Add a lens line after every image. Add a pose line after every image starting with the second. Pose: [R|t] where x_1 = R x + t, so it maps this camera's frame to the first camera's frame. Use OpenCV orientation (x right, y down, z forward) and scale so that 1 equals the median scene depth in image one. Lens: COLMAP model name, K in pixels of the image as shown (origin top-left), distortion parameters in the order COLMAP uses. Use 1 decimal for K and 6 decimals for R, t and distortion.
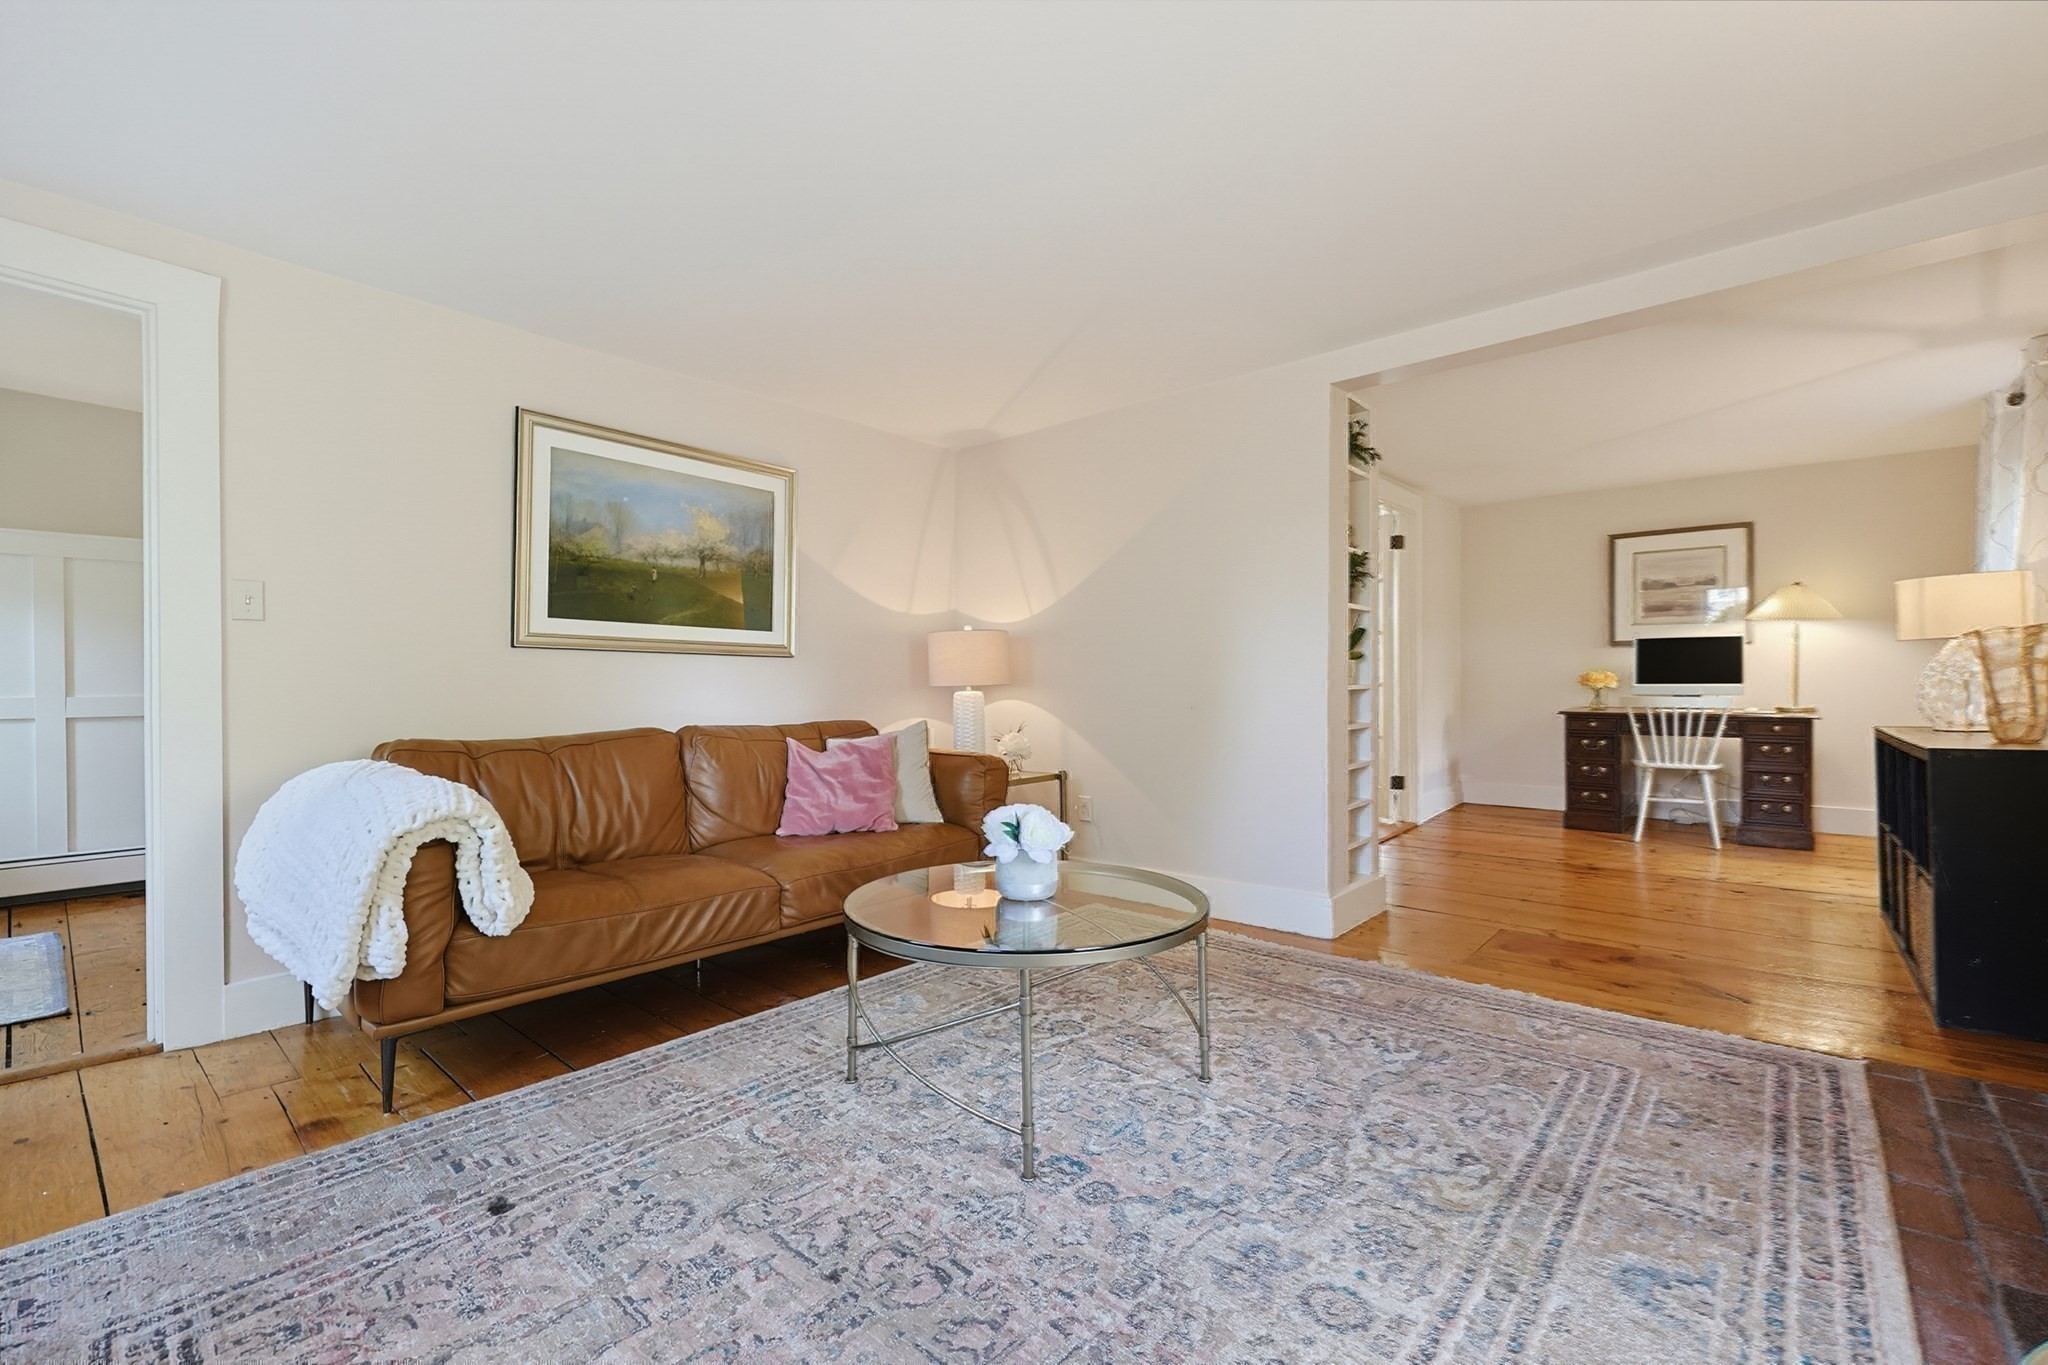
lens RADIAL K [[885.8, 0, 1025.4], [0, 885.8, 682.7], [0, 0, 1]] dist [0.004374, -0.000330]
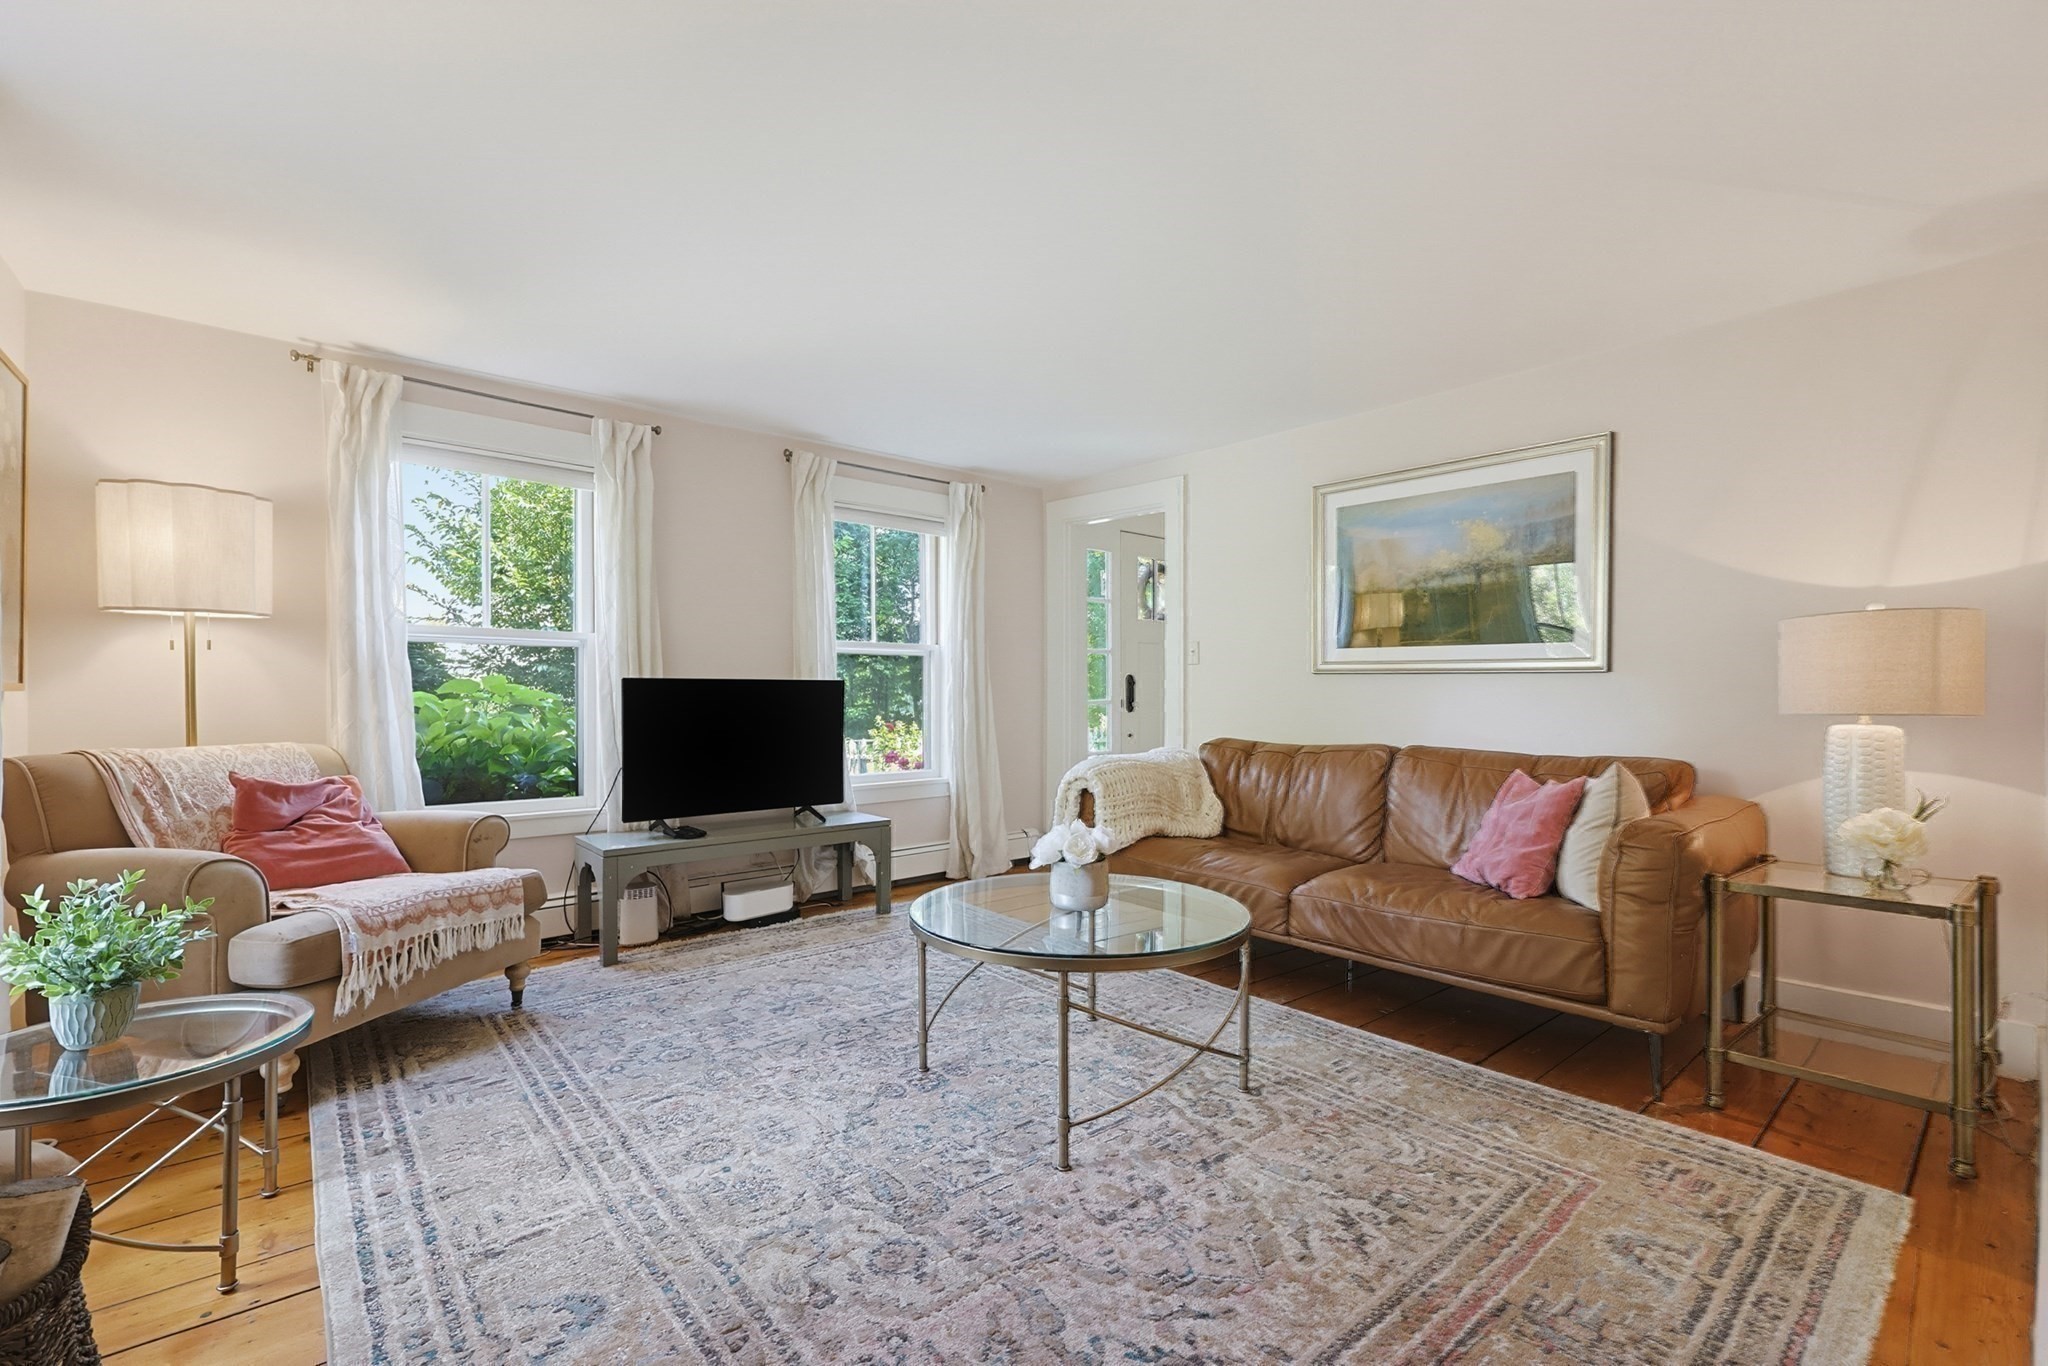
lens RADIAL K [[885.8, 0, 1020.8], [0, 885.8, 695.4], [0, 0, 1]] dist [0.004374, -0.000330]
pose [[-0.152561, 0.005400, -0.988279, 1.295852], [-0.000539, 0.999984, 0.005547, -0.025958], [0.988294, 0.001379, -0.152555, 1.323095]]
